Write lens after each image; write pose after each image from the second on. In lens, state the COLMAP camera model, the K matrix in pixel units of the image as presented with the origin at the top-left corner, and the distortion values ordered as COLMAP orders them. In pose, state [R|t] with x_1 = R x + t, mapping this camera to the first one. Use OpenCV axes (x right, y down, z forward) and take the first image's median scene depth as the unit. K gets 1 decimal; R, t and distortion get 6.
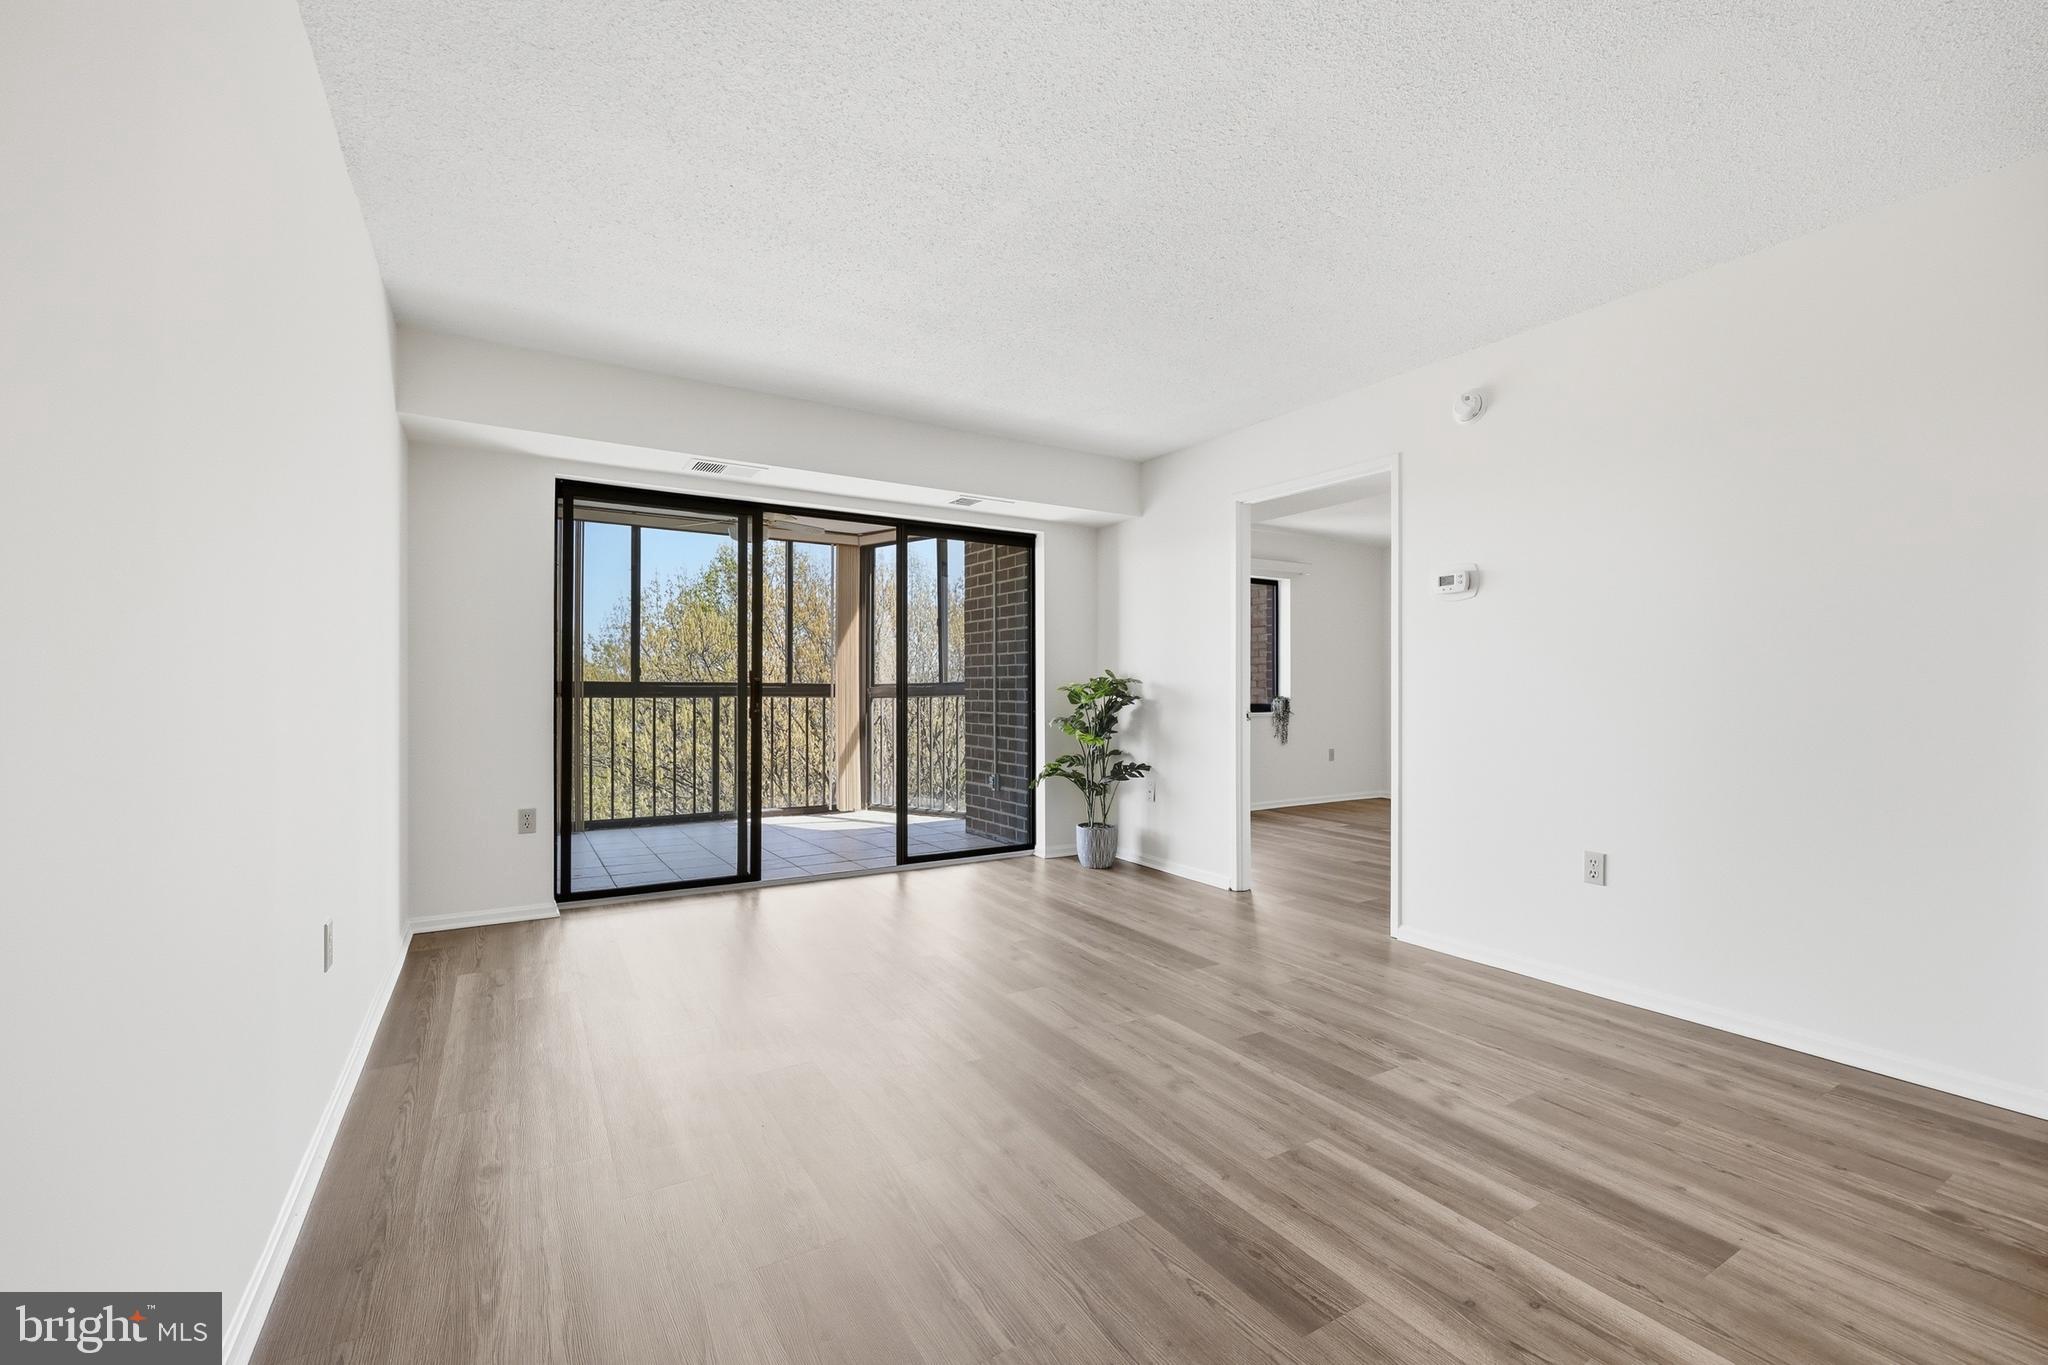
lens RADIAL K [[852.8, 0, 1044.7], [0, 852.8, 693.8], [0, 0, 1]] dist [0.001333, 0.000438]
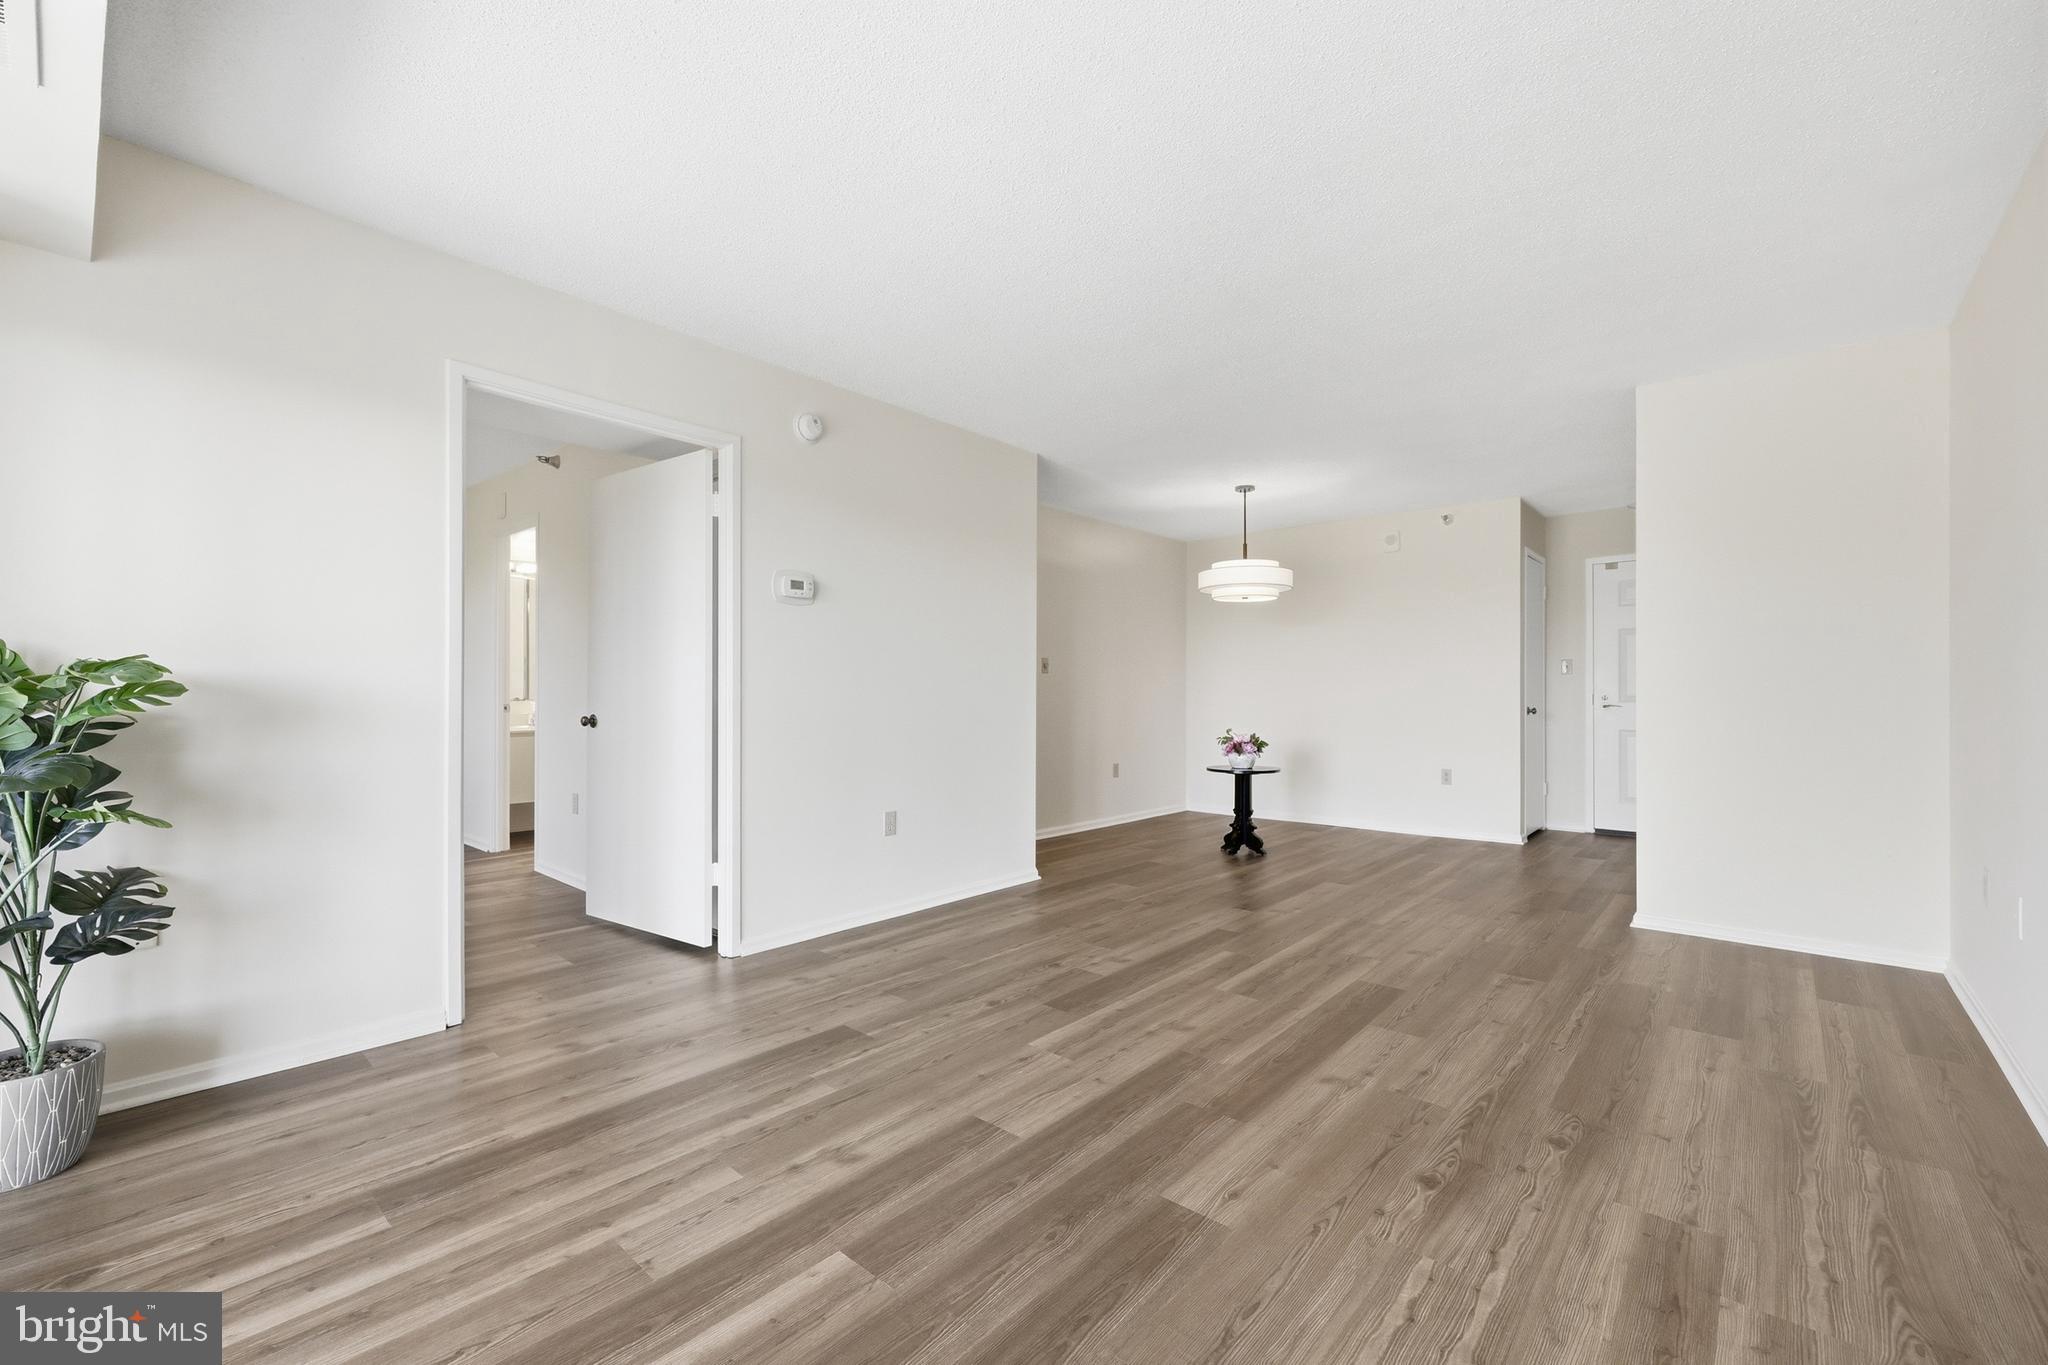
lens RADIAL K [[870.3, 0, 997.4], [0, 870.3, 714.9], [0, 0, 1]] dist [-0.021618, 0.000105]
pose [[-0.271717, -0.032246, 0.961837, -0.661807], [0.003872, 0.999394, 0.034599, -0.010694], [-0.962369, 0.013126, -0.271427, 1.136318]]
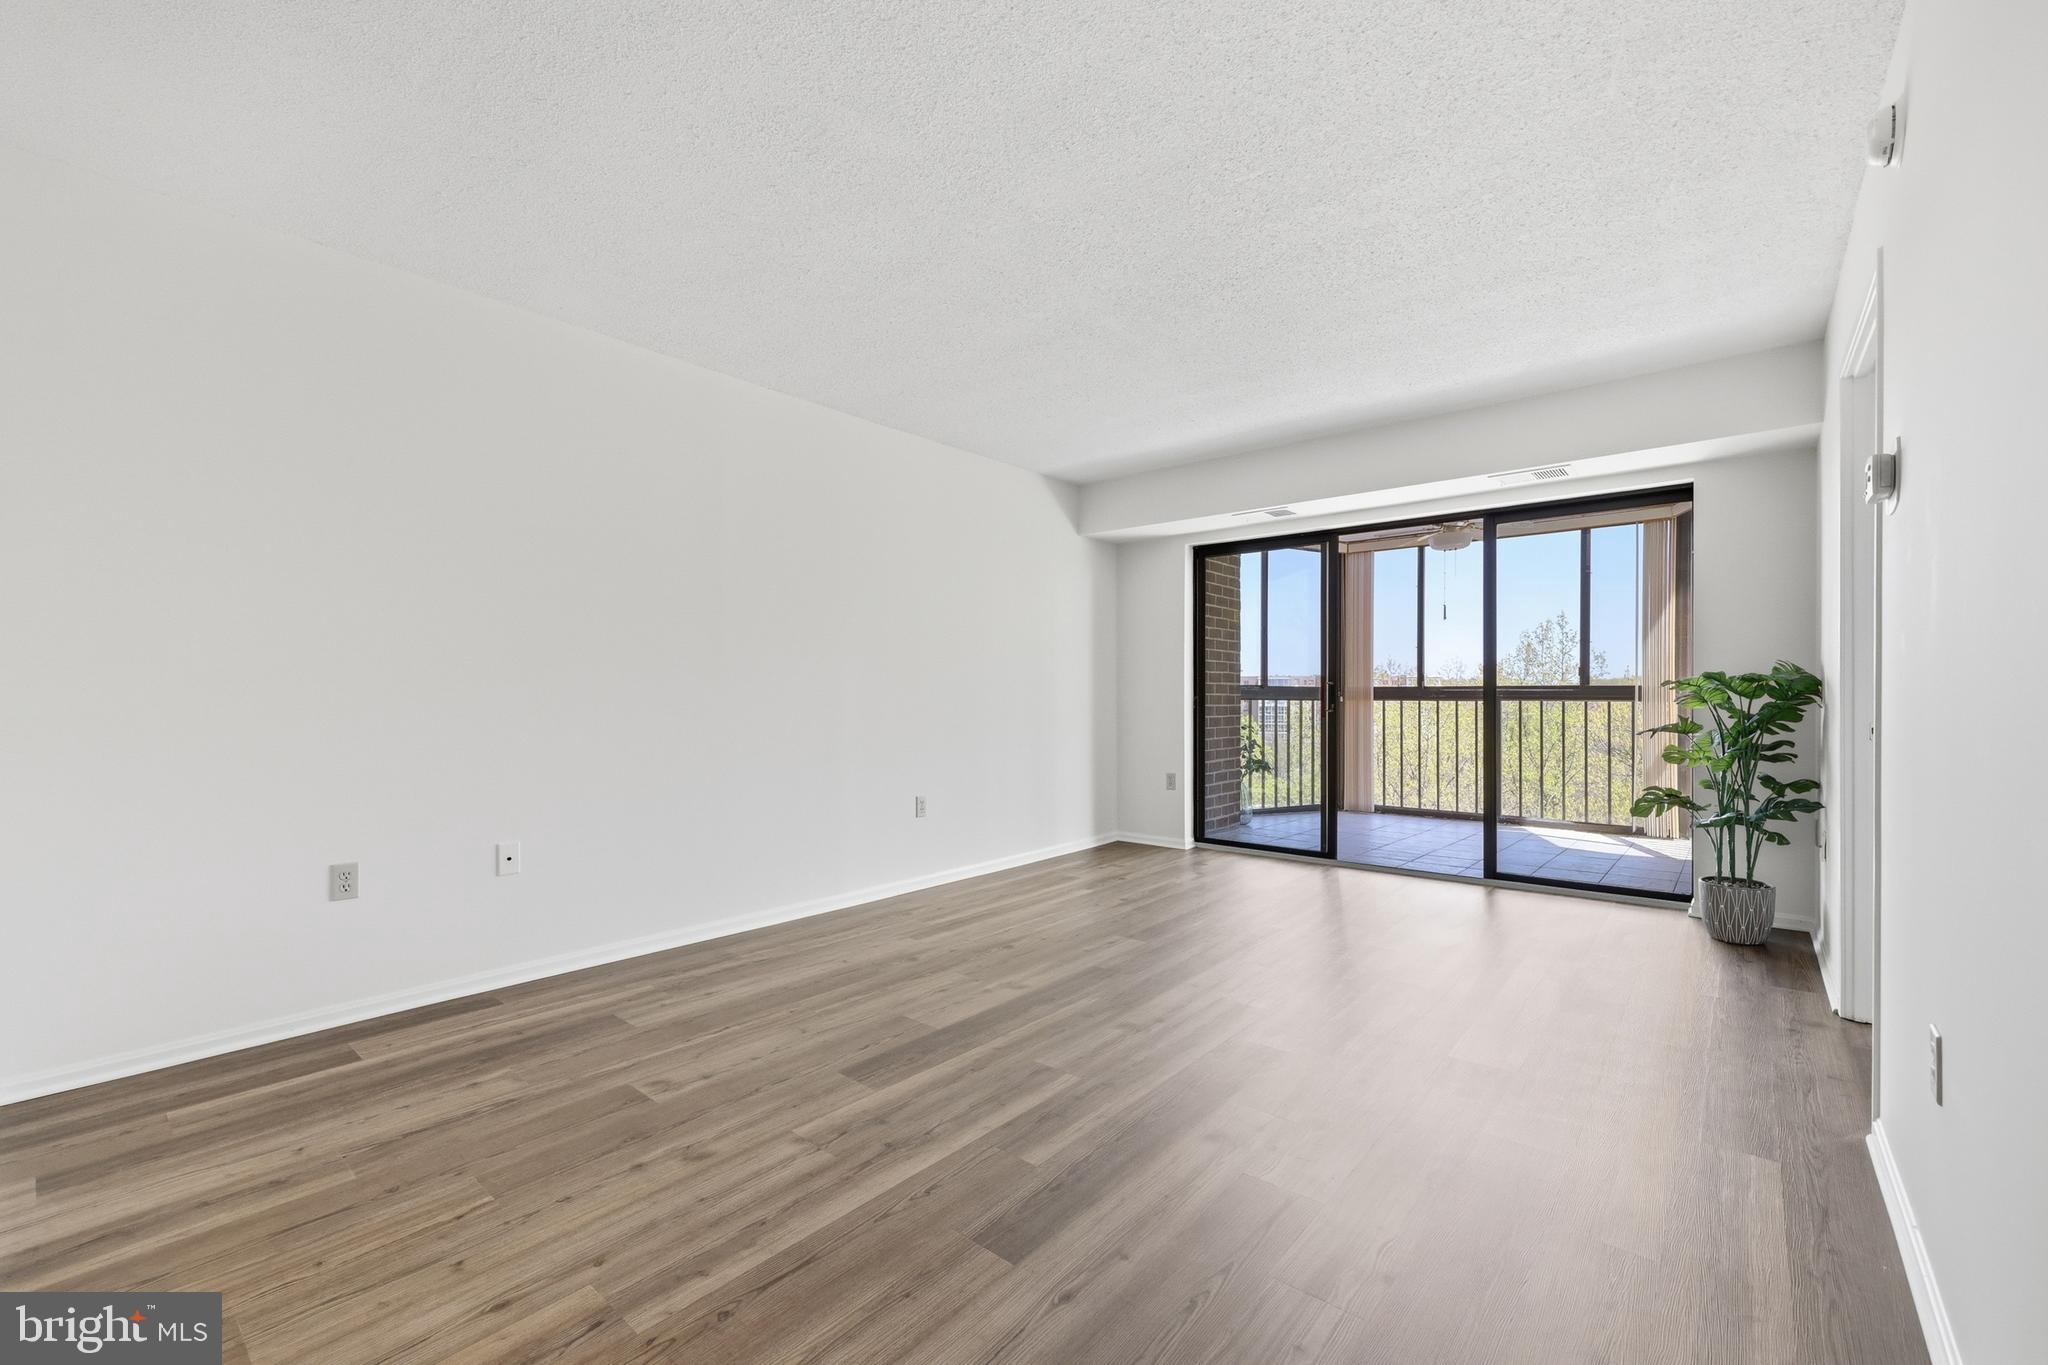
lens RADIAL K [[839.8, 0, 1022.8], [0, 839.8, 698.4], [0, 0, 1]] dist [0.001018, 0.000035]
pose [[0.308775, -0.000058, -0.951135, 0.881417], [-0.000907, 1.000000, -0.000355, 0.004905], [0.951135, 0.000972, 0.308775, 0.366530]]
